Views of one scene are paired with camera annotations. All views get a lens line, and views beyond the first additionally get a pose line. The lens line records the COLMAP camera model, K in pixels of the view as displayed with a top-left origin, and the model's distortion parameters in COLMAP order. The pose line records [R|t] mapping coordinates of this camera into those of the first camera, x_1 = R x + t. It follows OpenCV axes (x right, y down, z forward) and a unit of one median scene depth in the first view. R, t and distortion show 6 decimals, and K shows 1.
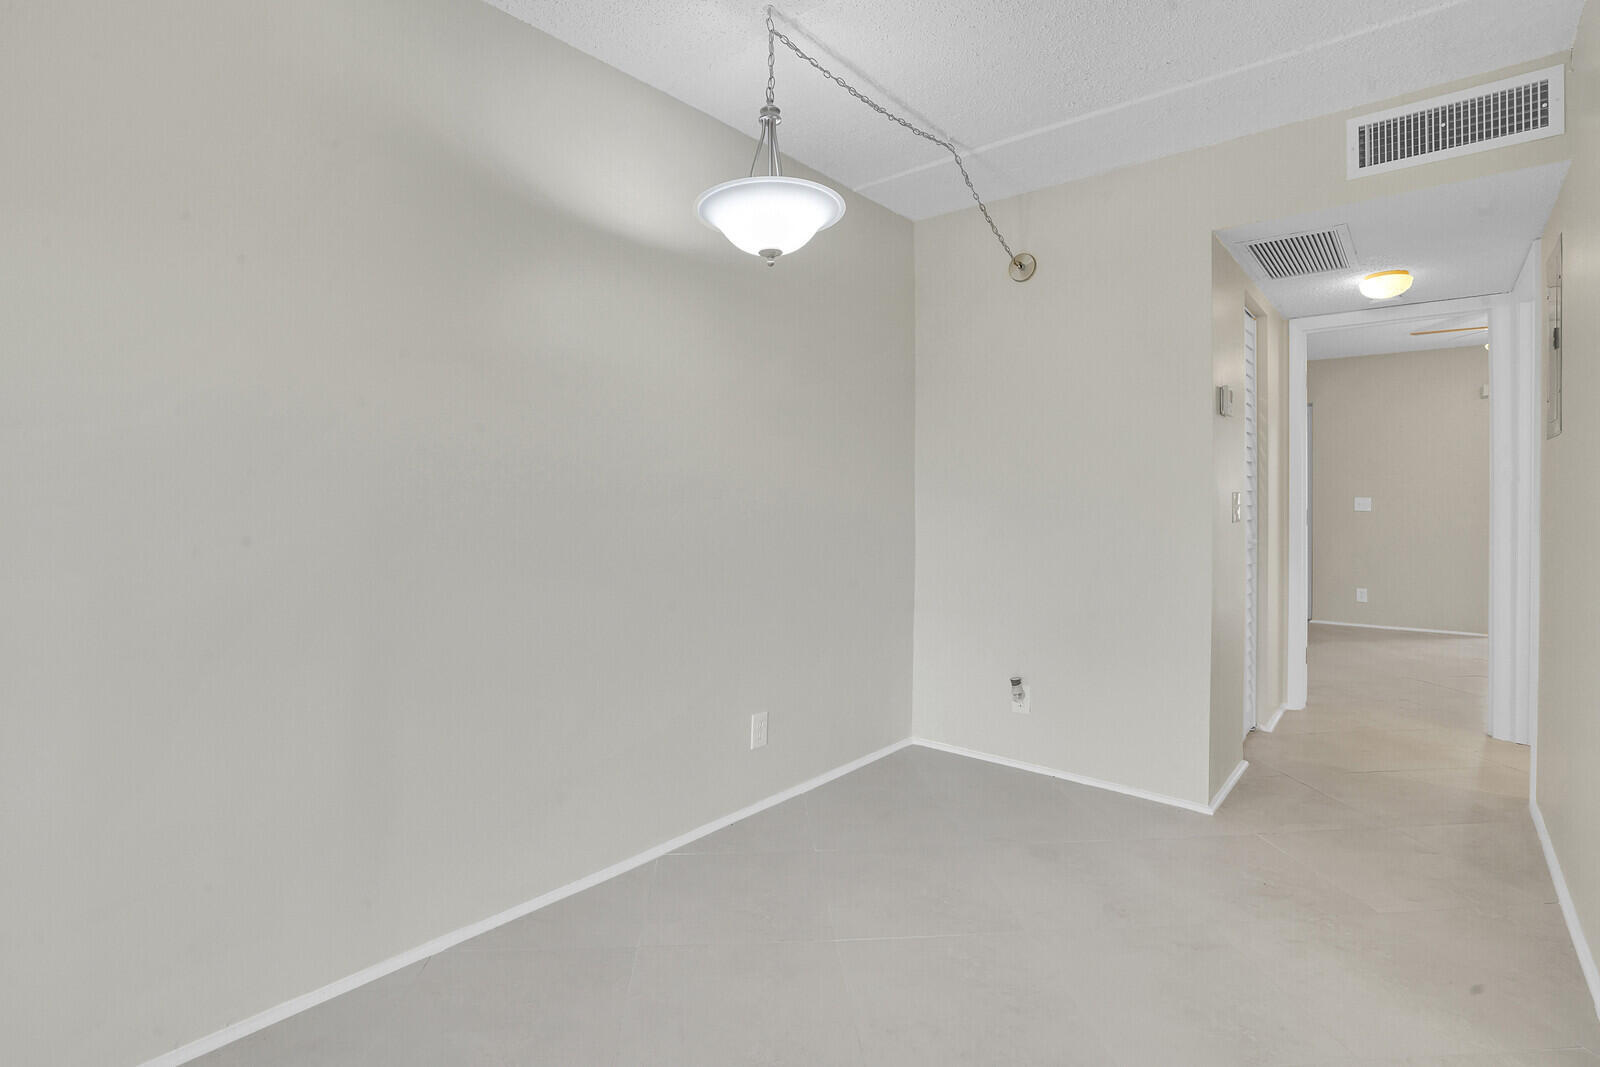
lens RADIAL K [[755.4, 0, 800.0], [0, 755.4, 533.5], [0, 0, 1]] dist [0.000528, 0.000699]
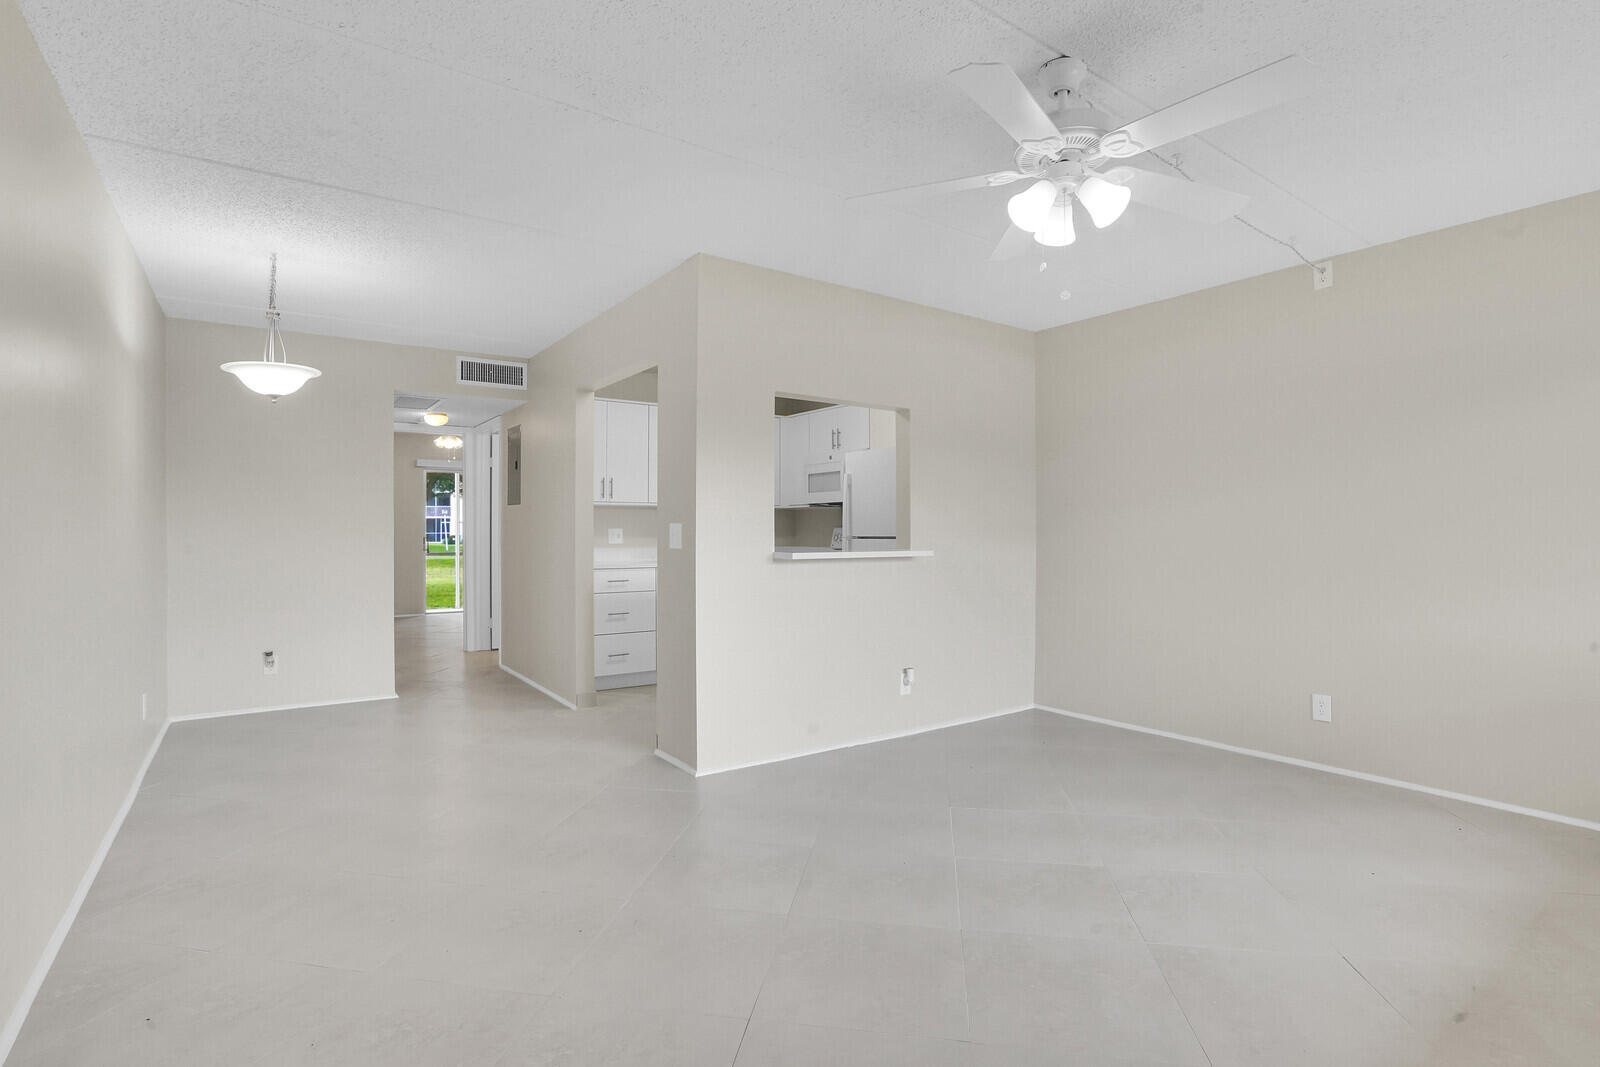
lens RADIAL K [[755.4, 0, 800.0], [0, 755.4, 533.5], [0, 0, 1]] dist [0.000528, 0.000699]
pose [[0.257051, 0.007023, 0.966372, -1.054625], [0.013812, 0.999845, -0.010940, -0.009100], [-0.966299, 0.016160, 0.256914, -0.461496]]
